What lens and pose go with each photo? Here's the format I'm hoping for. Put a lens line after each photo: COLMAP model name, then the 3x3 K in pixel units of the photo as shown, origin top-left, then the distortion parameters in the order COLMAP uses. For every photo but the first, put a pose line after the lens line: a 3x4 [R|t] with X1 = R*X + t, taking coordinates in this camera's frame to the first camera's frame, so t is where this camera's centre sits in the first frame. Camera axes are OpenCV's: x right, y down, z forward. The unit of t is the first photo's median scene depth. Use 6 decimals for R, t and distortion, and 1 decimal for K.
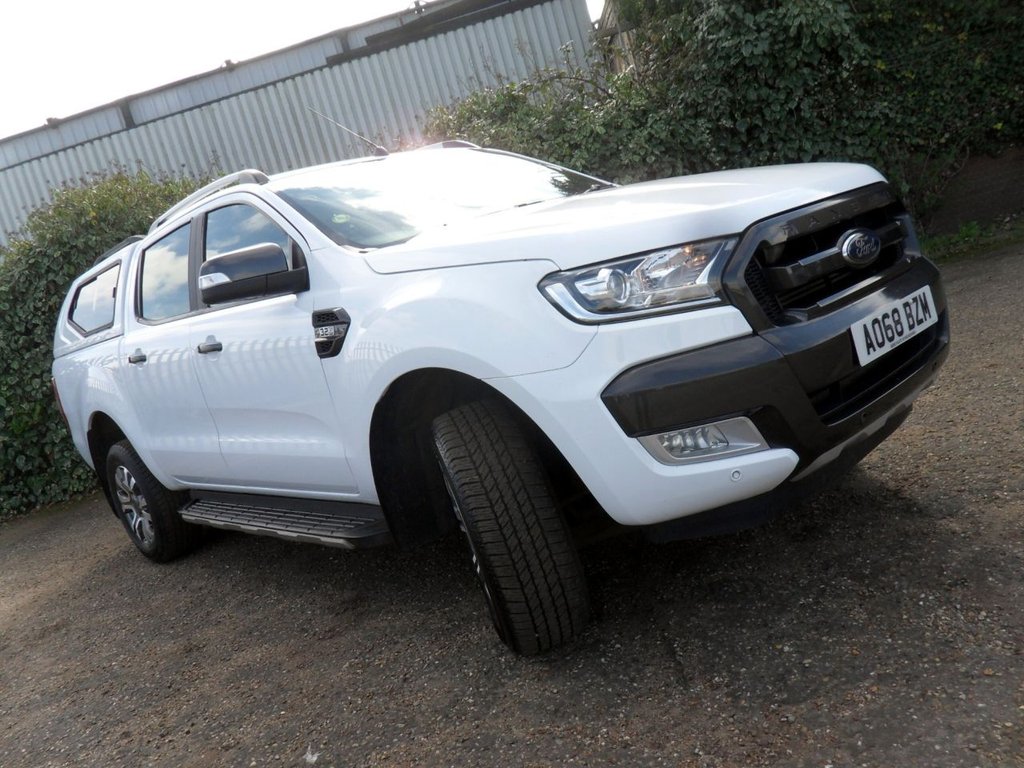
lens RADIAL K [[843.5, 0, 504.8], [0, 843.5, 389.1], [0, 0, 1]] dist [0.005697, -0.051962]
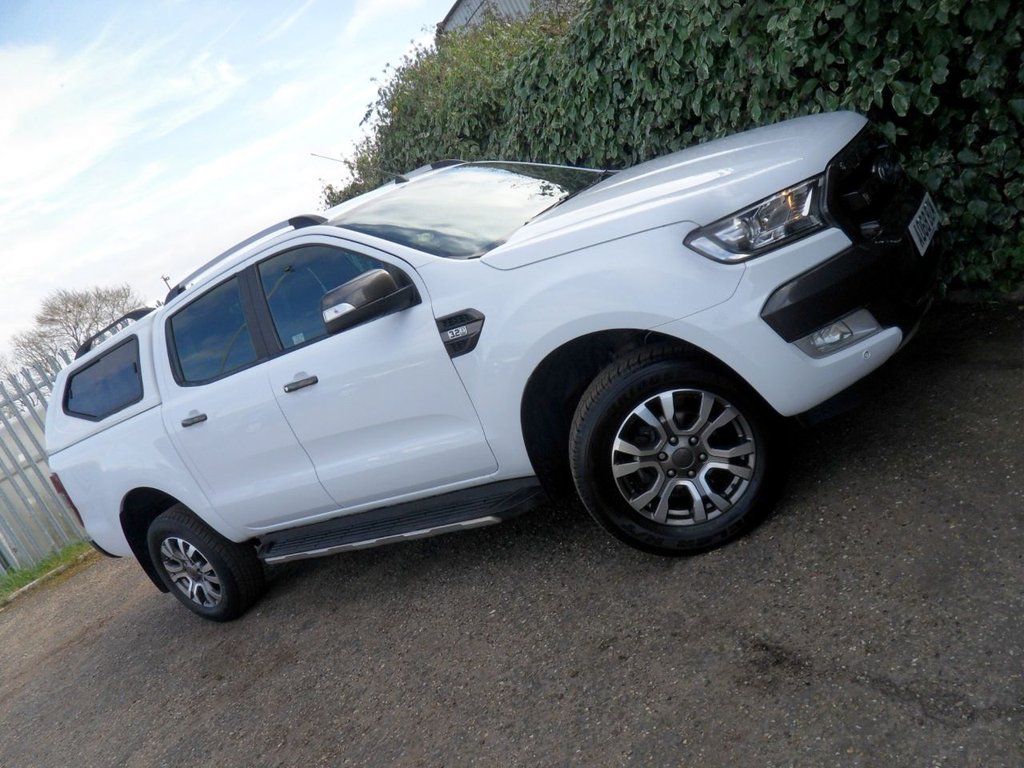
lens RADIAL K [[843.5, 0, 504.8], [0, 843.5, 389.1], [0, 0, 1]] dist [0.005697, -0.051962]
pose [[0.956022, -0.224534, 0.188697, -0.451408], [0.228700, 0.973497, -0.000310, 0.023879], [-0.183627, 0.043452, 0.982035, -0.140607]]
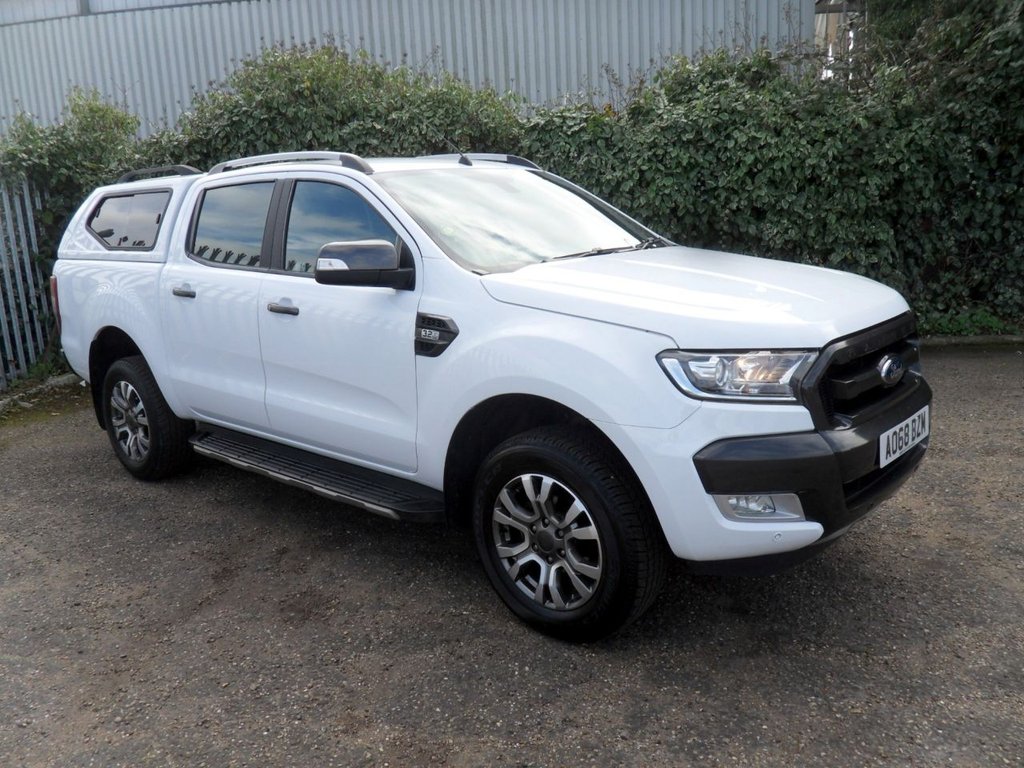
lens RADIAL K [[843.5, 0, 504.8], [0, 843.5, 389.1], [0, 0, 1]] dist [0.005697, -0.051962]
pose [[0.969711, 0.194975, 0.147124, -0.315449], [-0.202942, 0.978328, 0.041086, -0.075067], [-0.135925, -0.069700, 0.988264, -0.162575]]
